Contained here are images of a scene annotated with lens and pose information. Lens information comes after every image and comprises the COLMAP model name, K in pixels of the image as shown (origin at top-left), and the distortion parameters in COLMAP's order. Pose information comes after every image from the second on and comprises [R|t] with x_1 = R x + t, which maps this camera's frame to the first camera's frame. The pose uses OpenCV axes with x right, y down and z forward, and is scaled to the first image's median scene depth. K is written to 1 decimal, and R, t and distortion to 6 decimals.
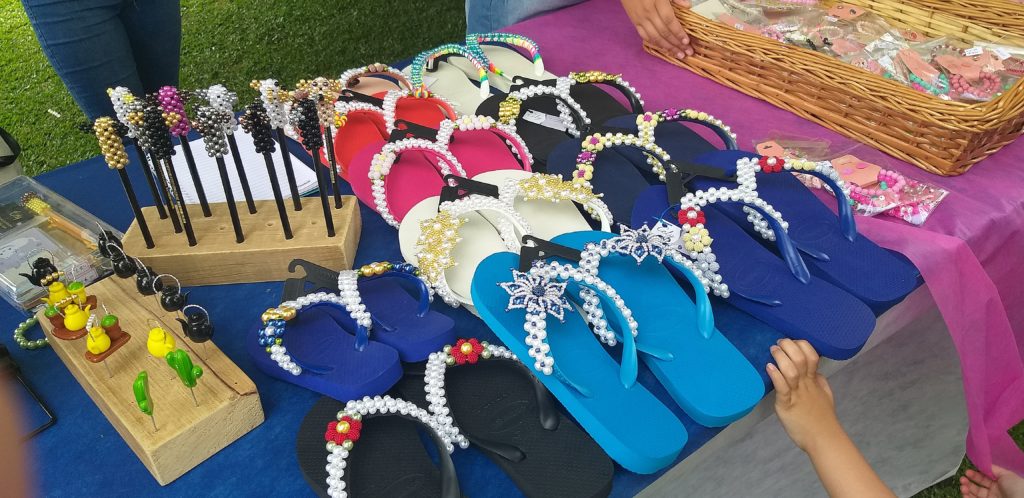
lens RADIAL K [[804.5, 0, 529.2], [0, 804.5, 249.1], [0, 0, 1]] dist [0.118157, -0.256105]
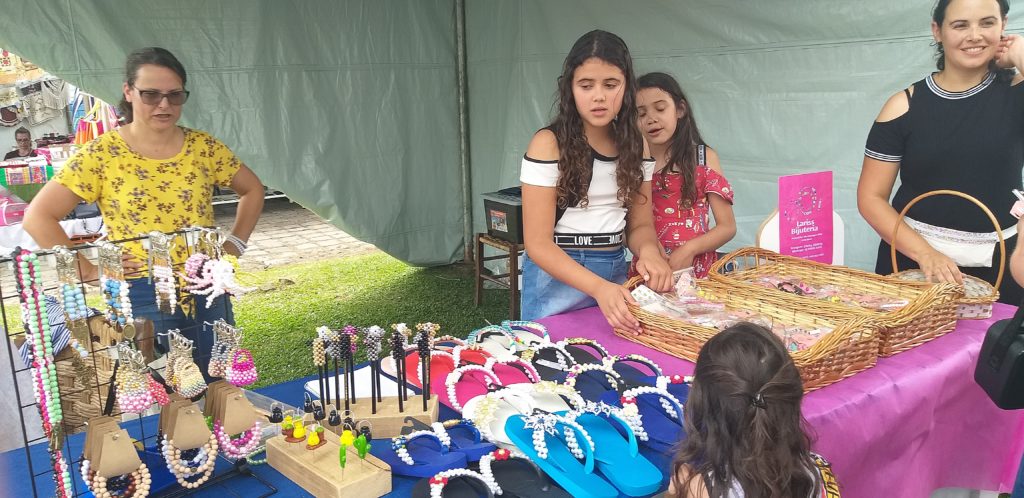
lens RADIAL K [[804.5, 0, 529.2], [0, 804.5, 249.1], [0, 0, 1]] dist [0.118157, -0.256105]
pose [[0.999590, 0.010580, -0.026596, 0.025163], [-0.020673, 0.909487, -0.415218, 0.391509], [0.019795, 0.415598, 0.909333, -0.746056]]
